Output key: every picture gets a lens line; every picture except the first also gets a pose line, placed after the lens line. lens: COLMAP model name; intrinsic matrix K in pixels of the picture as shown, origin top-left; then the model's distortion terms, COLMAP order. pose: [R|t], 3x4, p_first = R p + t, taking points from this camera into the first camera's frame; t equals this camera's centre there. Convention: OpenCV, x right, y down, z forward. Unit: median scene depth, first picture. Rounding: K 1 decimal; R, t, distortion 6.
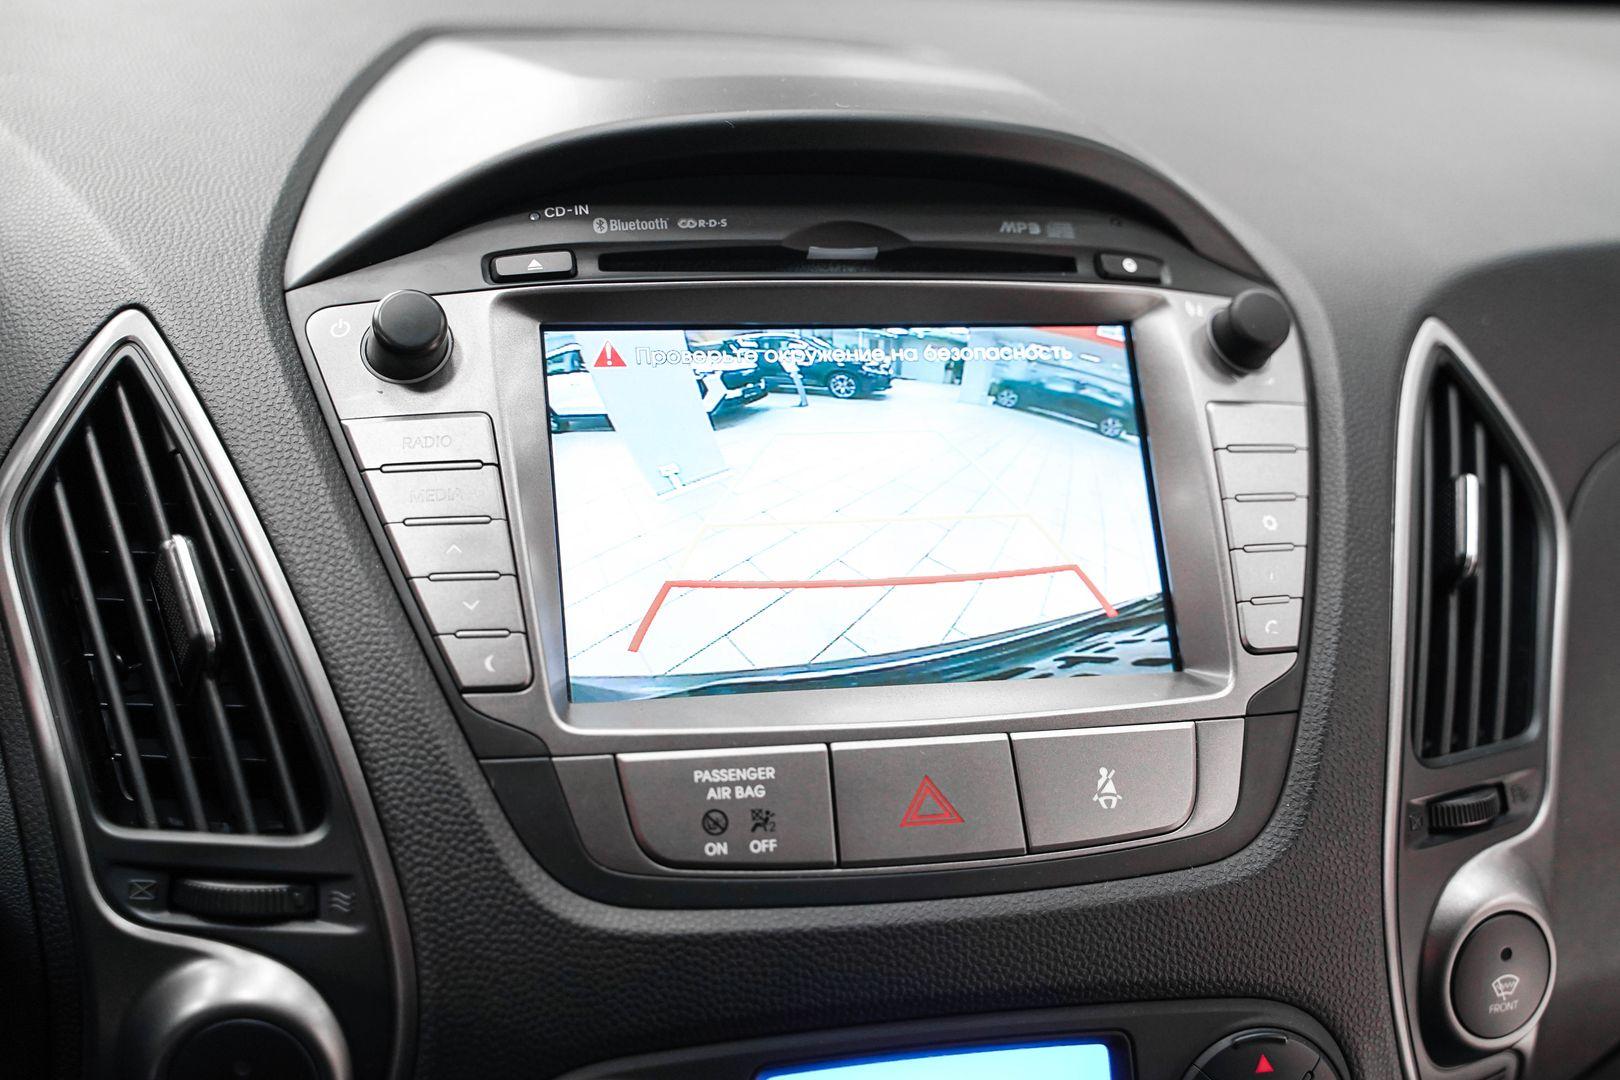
lens RADIAL K [[1921.3, 0, 766.7], [0, 1921.3, 579.7], [0, 0, 1]] dist [0.121275, 0.000000]
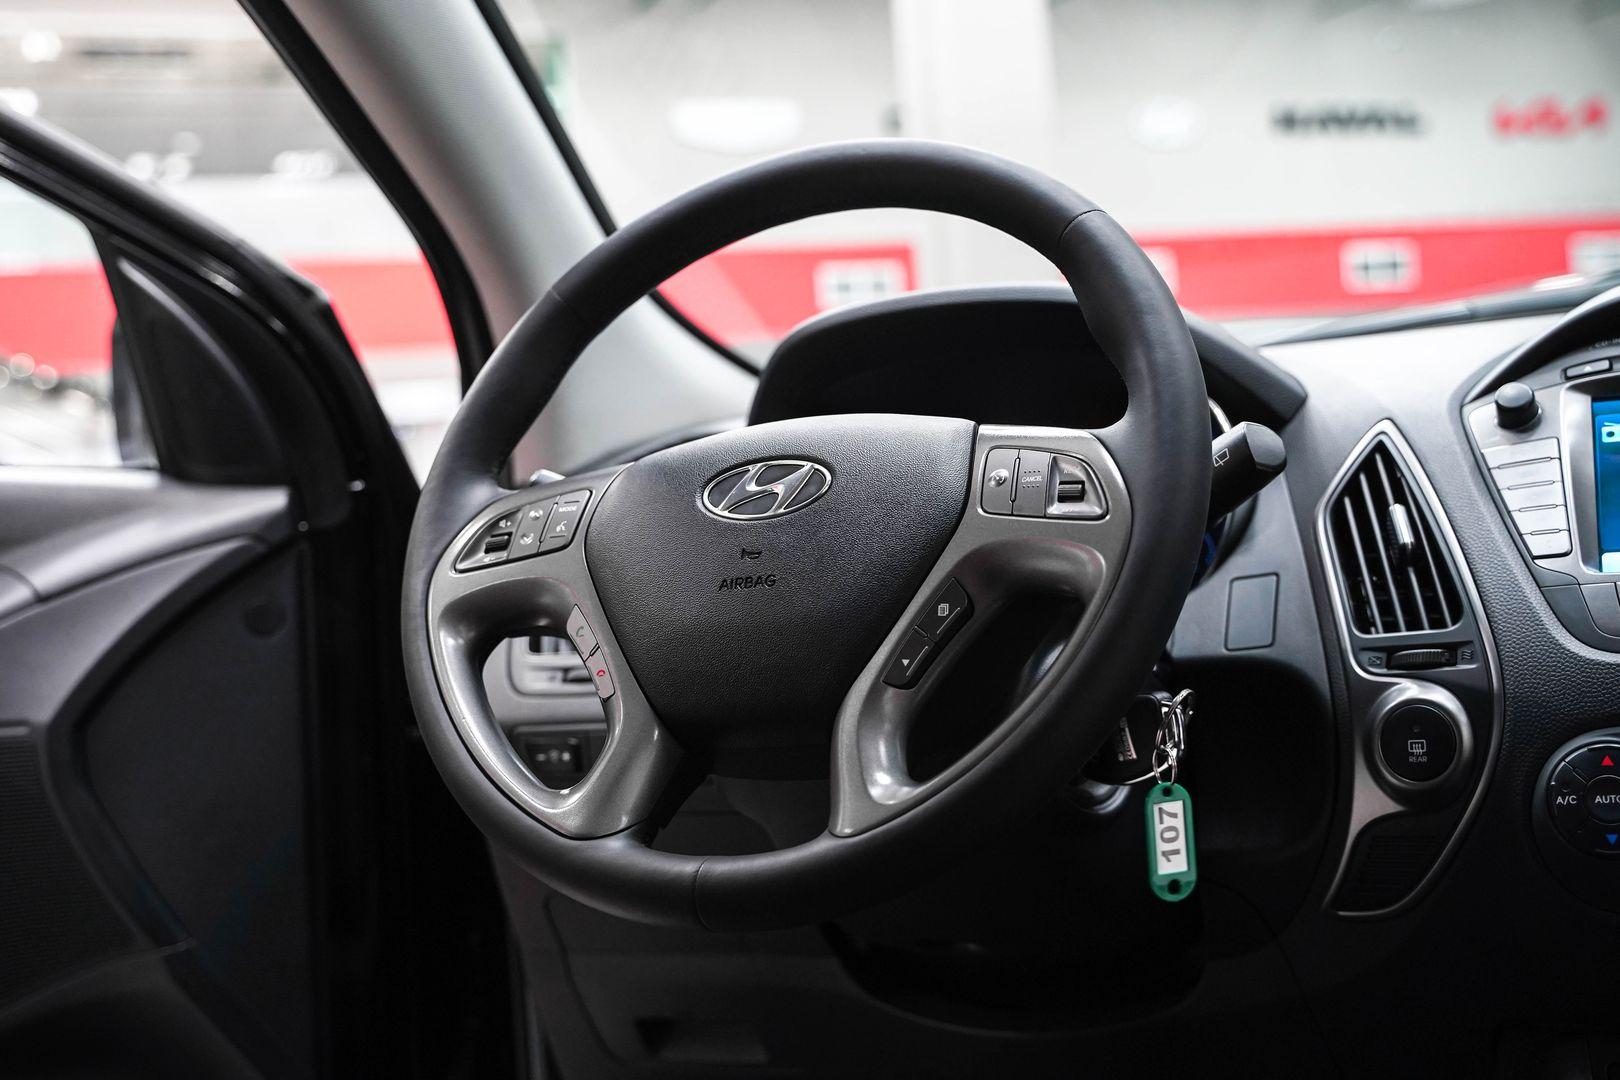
lens RADIAL K [[1930.9, 0, 792.2], [0, 1930.9, 505.1], [0, 0, 1]] dist [0.017409, 0.000000]
pose [[0.763779, -0.113844, -0.635359, 0.491531], [-0.110140, 0.946902, -0.302068, 0.644887], [0.636012, 0.300691, 0.710685, -0.832174]]
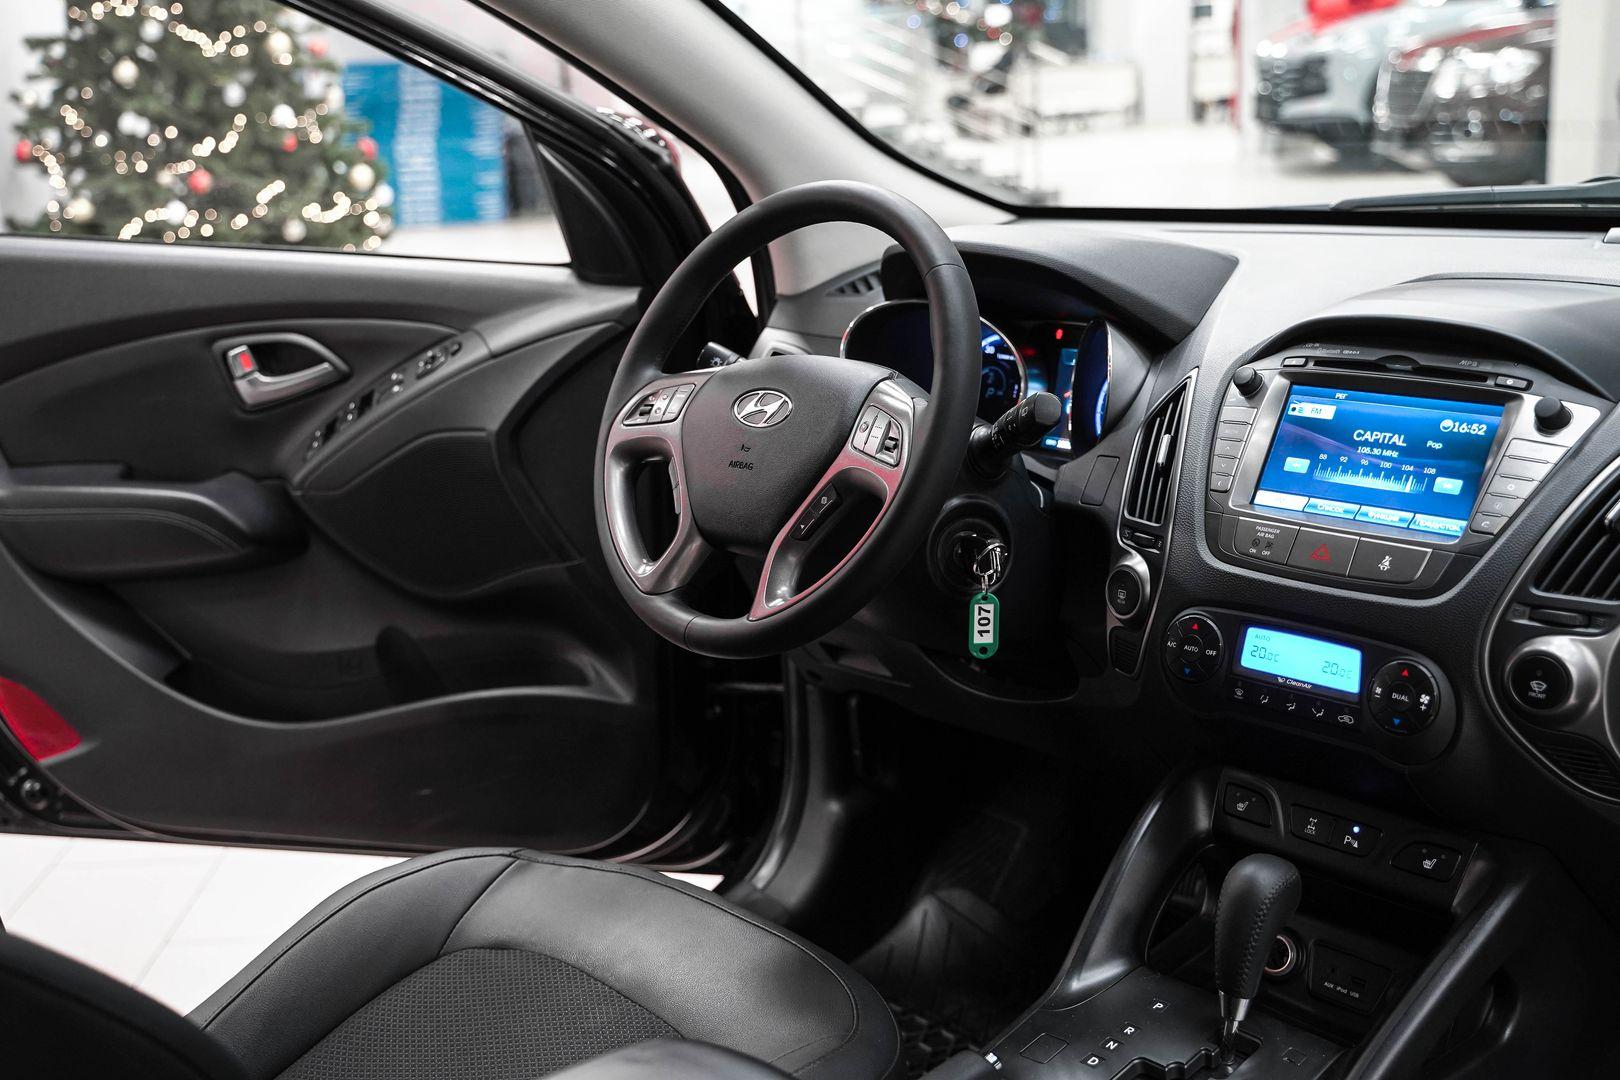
lens RADIAL K [[1745.7, 0, 809.7], [0, 1745.7, 519.7], [0, 0, 1]] dist [-0.009214, 0.000000]
pose [[0.494133, 0.141986, -0.857714, 1.869017], [-0.223481, 0.974166, 0.032515, 0.150137], [0.840172, 0.175616, 0.513099, -0.946808]]
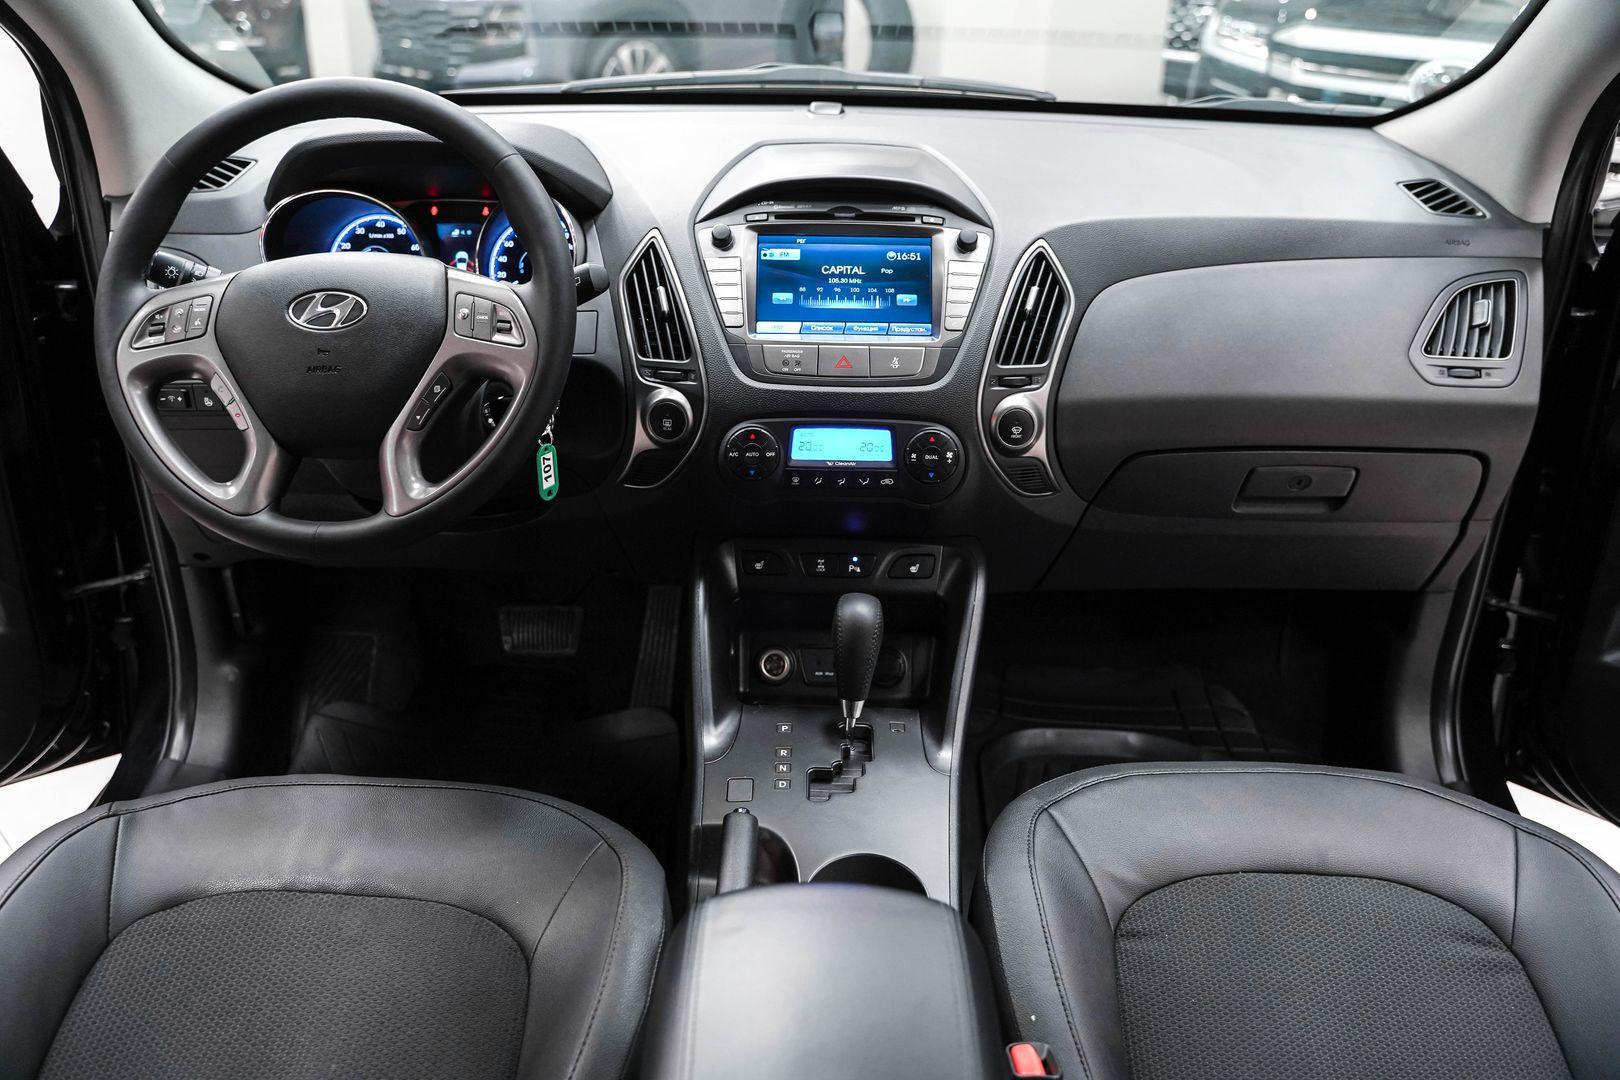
lens RADIAL K [[1285.8, 0, 791.8], [0, 1285.8, 529.4], [0, 0, 1]] dist [-0.105147, 0.078689]
pose [[0.963220, 0.071405, -0.259054, 0.640818], [-0.051662, 0.995272, 0.082243, 0.233371], [0.263702, -0.065835, 0.962355, -1.417560]]
